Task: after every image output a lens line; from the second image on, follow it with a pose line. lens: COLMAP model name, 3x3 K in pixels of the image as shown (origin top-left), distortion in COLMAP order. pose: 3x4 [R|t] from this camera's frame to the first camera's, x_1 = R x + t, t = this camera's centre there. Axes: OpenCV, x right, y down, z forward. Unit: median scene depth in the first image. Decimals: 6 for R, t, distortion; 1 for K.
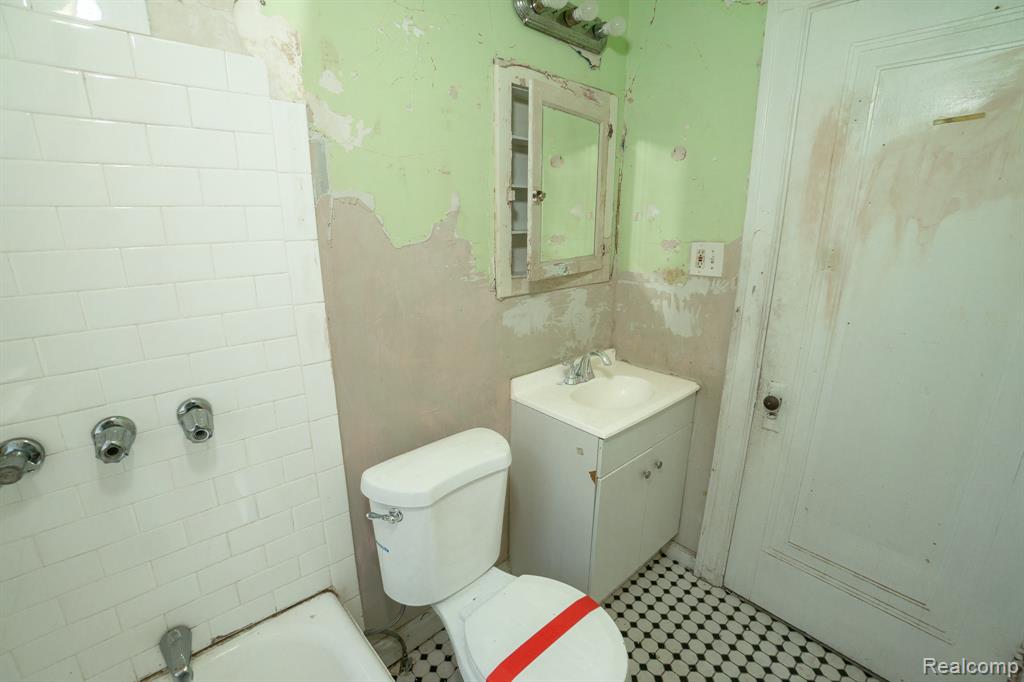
lens RADIAL K [[454.7, 0, 512.0], [0, 454.7, 341.0], [0, 0, 1]] dist [-0.057857, 0.023277]
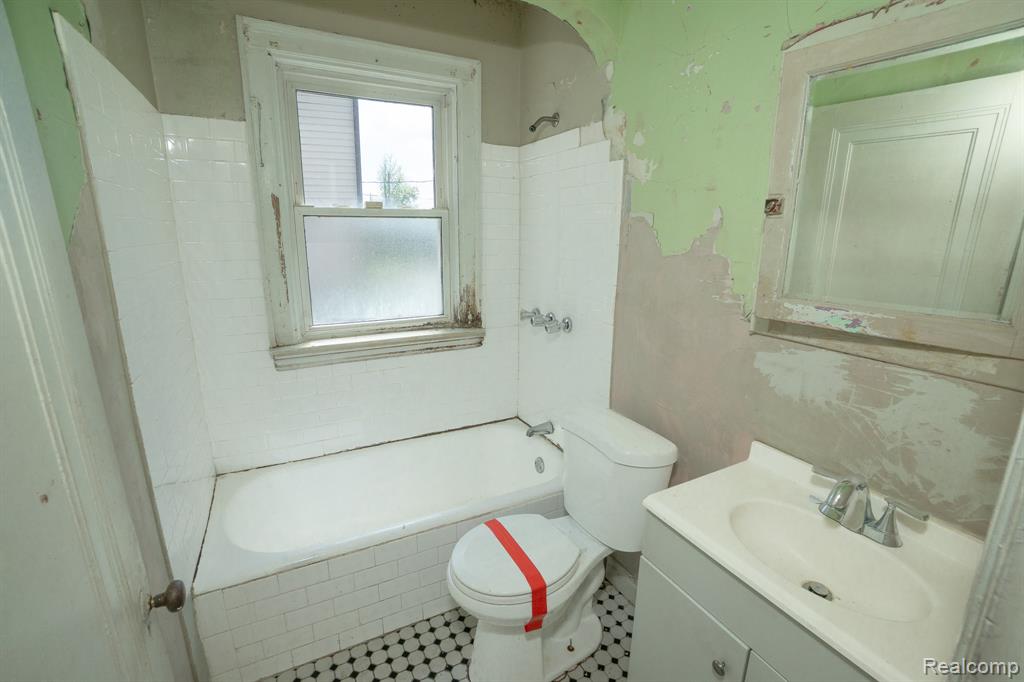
lens RADIAL K [[454.7, 0, 512.0], [0, 454.7, 341.0], [0, 0, 1]] dist [-0.057857, 0.023277]
pose [[-0.252589, 0.228013, -0.940324, 0.903840], [-0.266676, 0.917791, 0.294183, -0.214637], [0.930098, 0.325069, -0.171018, 0.787078]]
